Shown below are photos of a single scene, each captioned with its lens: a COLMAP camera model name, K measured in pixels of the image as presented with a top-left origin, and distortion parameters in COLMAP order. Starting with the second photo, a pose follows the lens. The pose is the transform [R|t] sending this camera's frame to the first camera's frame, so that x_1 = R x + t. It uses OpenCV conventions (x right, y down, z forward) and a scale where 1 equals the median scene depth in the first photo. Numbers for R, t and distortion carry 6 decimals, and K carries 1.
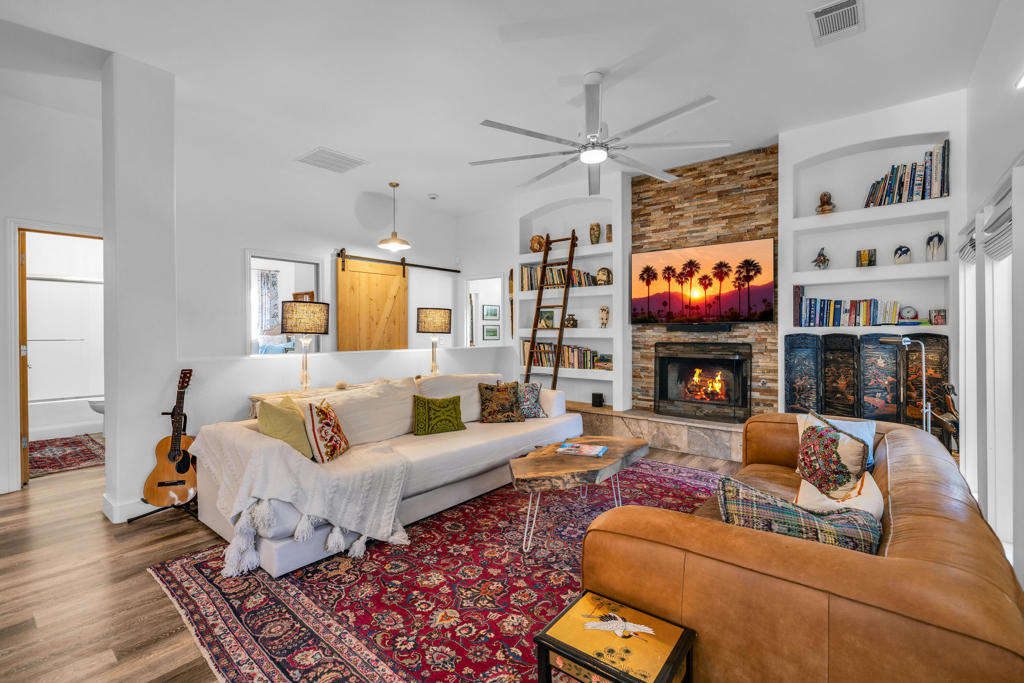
lens RADIAL K [[457.6, 0, 508.6], [0, 457.6, 334.9], [0, 0, 1]] dist [-0.000064, 0.000002]
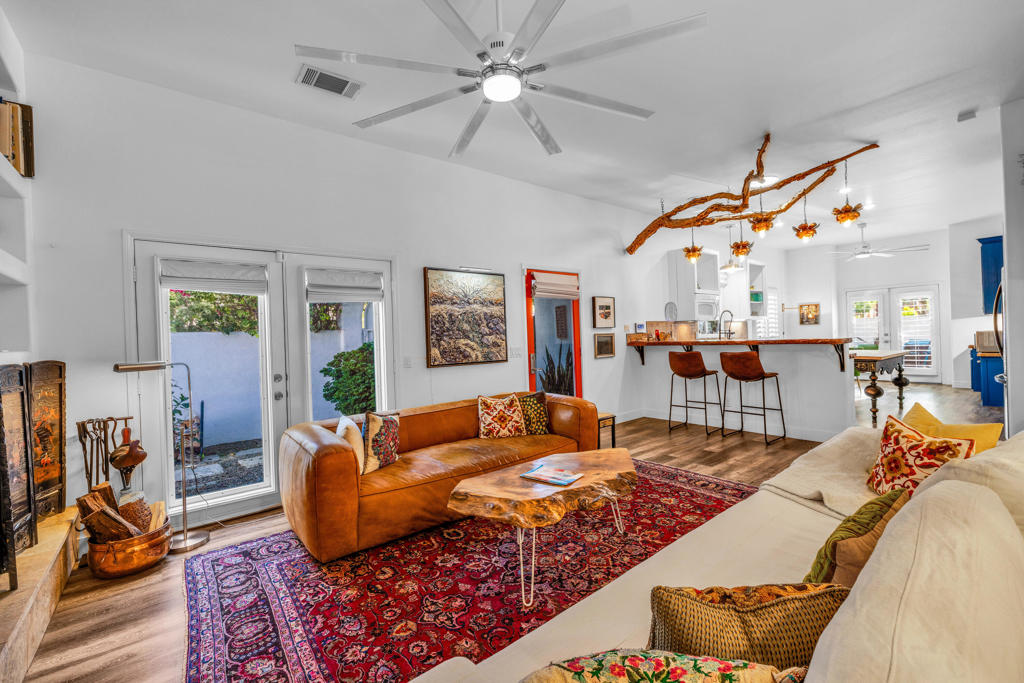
lens RADIAL K [[415.8, 0, 515.8], [0, 415.8, 338.2], [0, 0, 1]] dist [-0.000503, 0.000010]
pose [[-0.978904, 0.034572, 0.201372, 0.071730], [0.037950, 0.999196, 0.012939, -0.024389], [-0.200763, 0.020308, -0.979429, 2.149477]]
